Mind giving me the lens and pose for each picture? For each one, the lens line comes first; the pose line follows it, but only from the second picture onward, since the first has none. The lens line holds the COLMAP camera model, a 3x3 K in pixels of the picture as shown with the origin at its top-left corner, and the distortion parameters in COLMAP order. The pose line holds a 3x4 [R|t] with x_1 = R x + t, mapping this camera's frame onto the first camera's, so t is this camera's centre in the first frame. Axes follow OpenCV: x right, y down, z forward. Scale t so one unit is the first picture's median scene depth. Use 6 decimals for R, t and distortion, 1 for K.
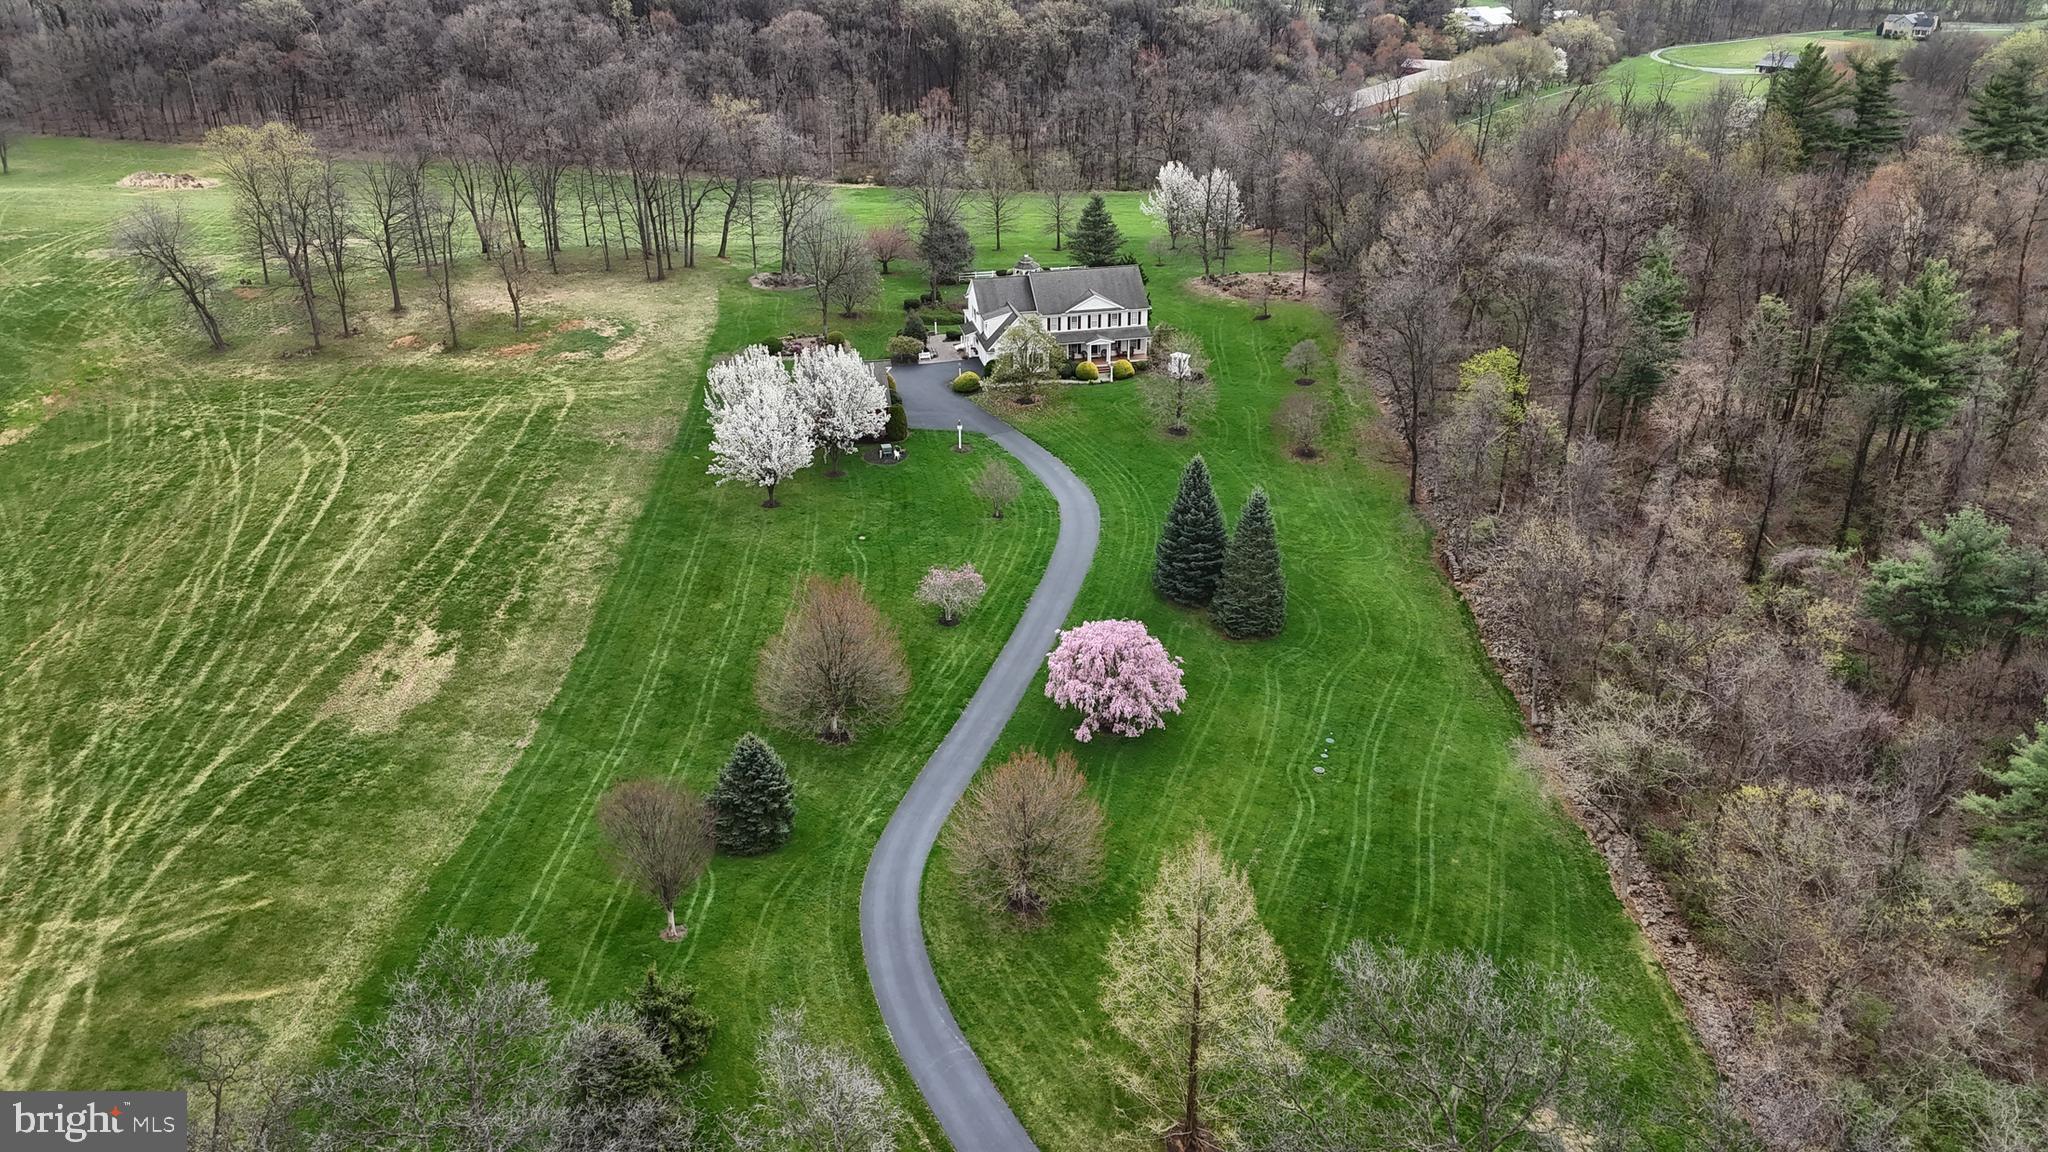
lens RADIAL K [[1789.8, 0, 1024.0], [0, 1789.8, 576.0], [0, 0, 1]] dist [0.093138, -0.000964]
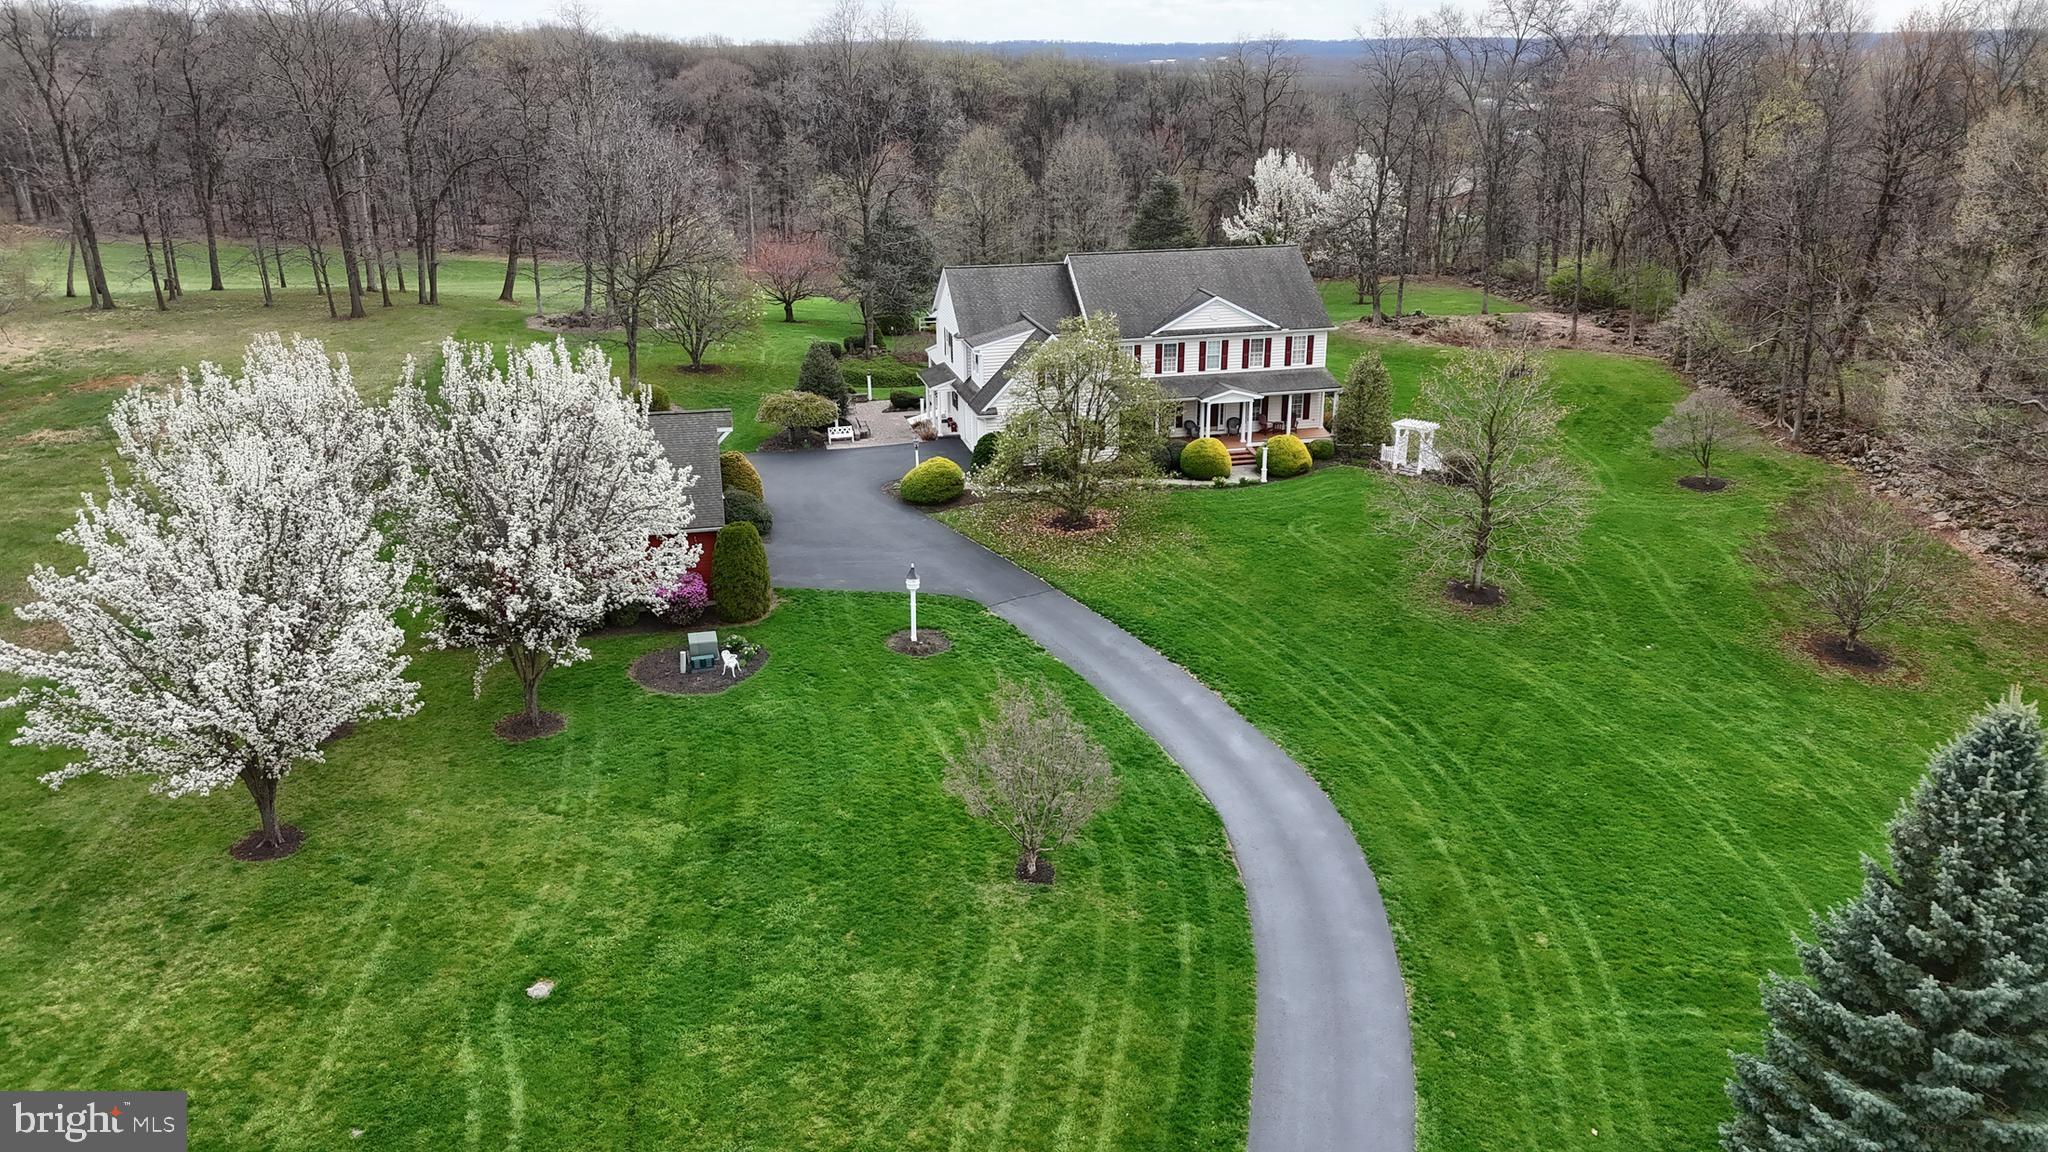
lens RADIAL K [[1715.5, 0, 1063.7], [0, 1715.5, 483.2], [0, 0, 1]] dist [0.090337, 0.000539]
pose [[0.998977, -0.000205, 0.045219, -0.018853], [0.006956, 0.988785, -0.149185, -0.045621], [-0.044681, 0.149347, 0.987775, 0.583634]]
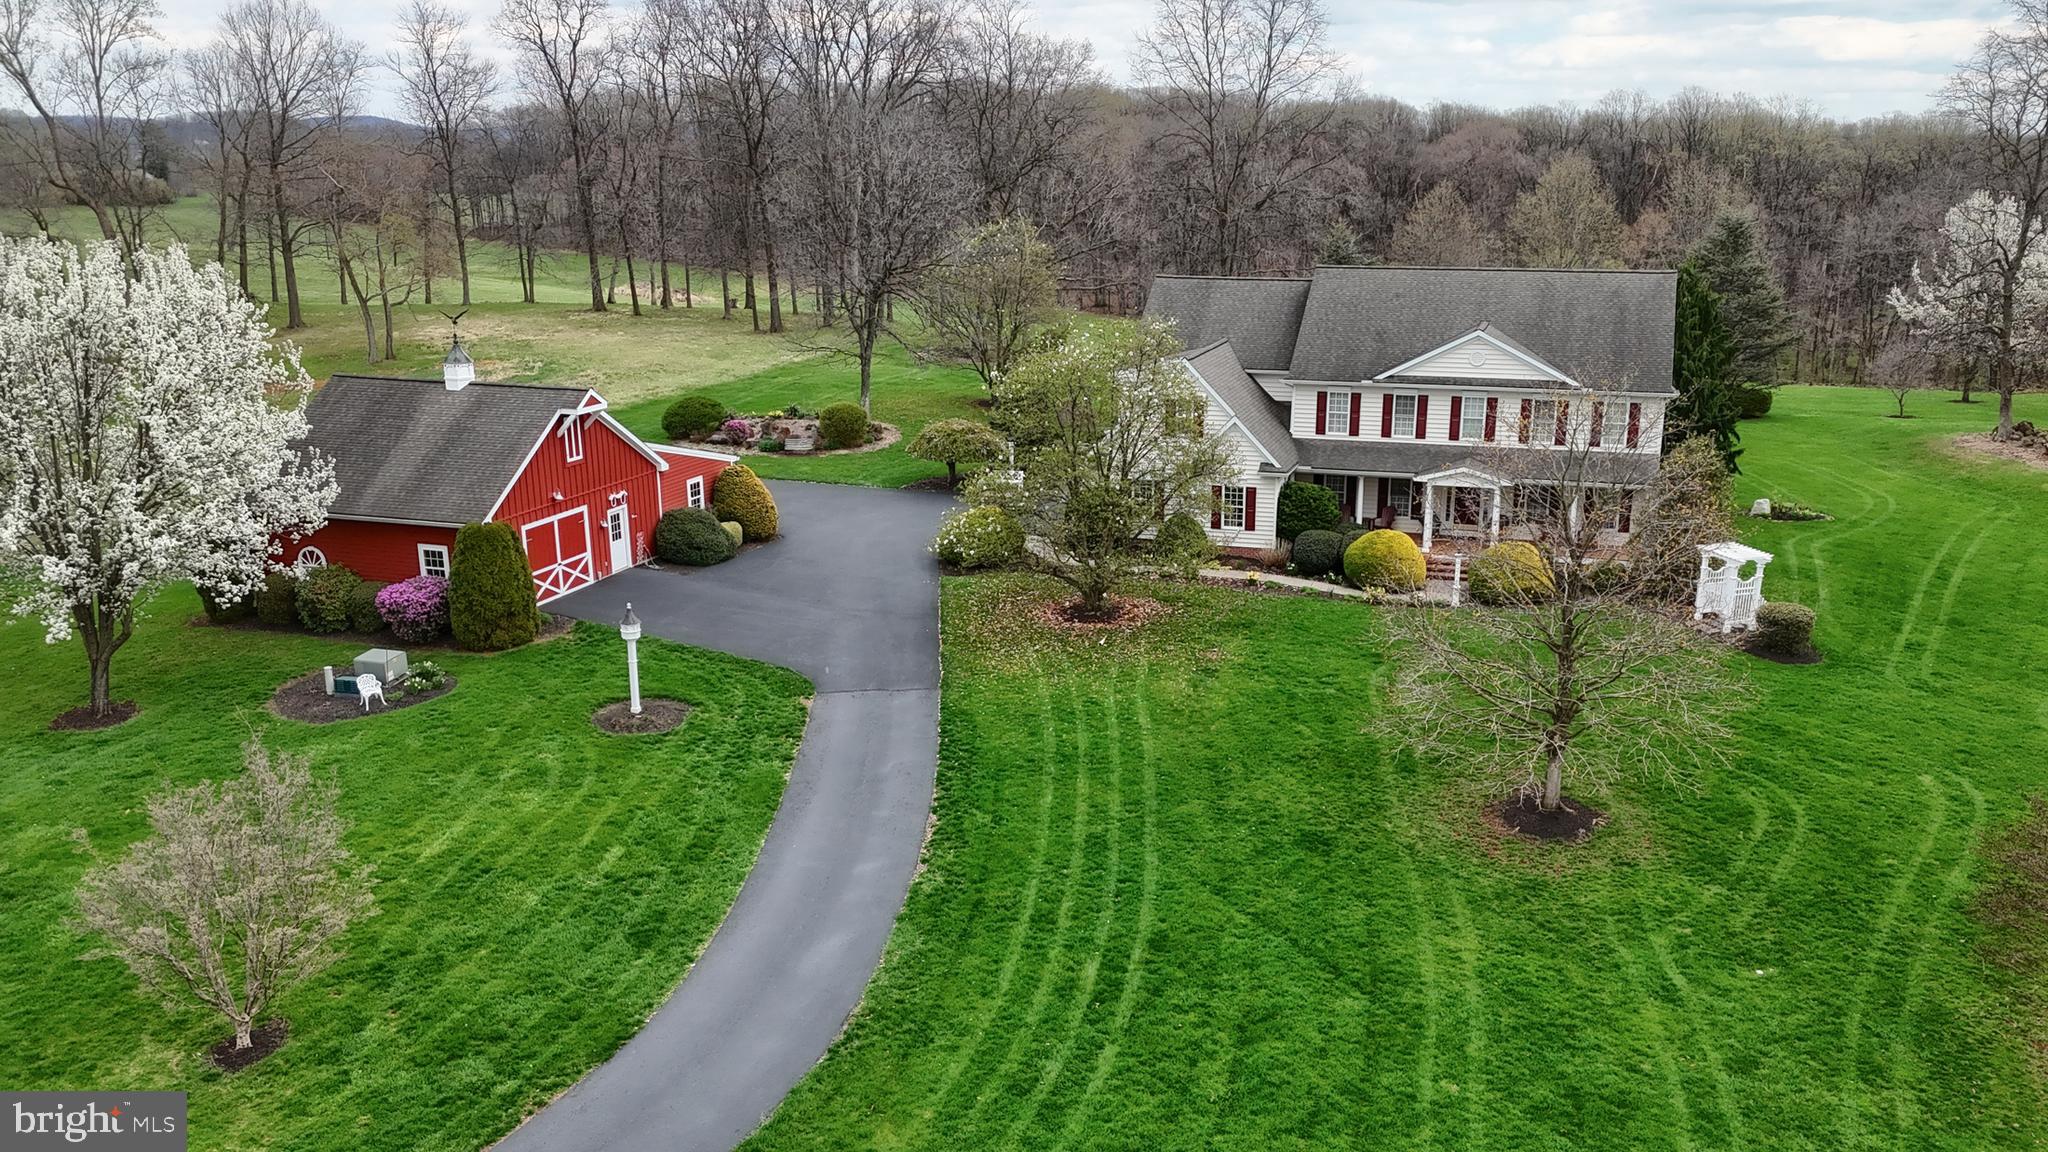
lens RADIAL K [[1789.8, 0, 1024.0], [0, 1789.8, 576.0], [0, 0, 1]] dist [0.093138, -0.000964]
pose [[0.882274, 0.133446, -0.451424, 0.116064], [-0.207169, 0.971187, -0.117802, -0.064529], [0.422697, 0.197455, 0.884499, 0.710398]]
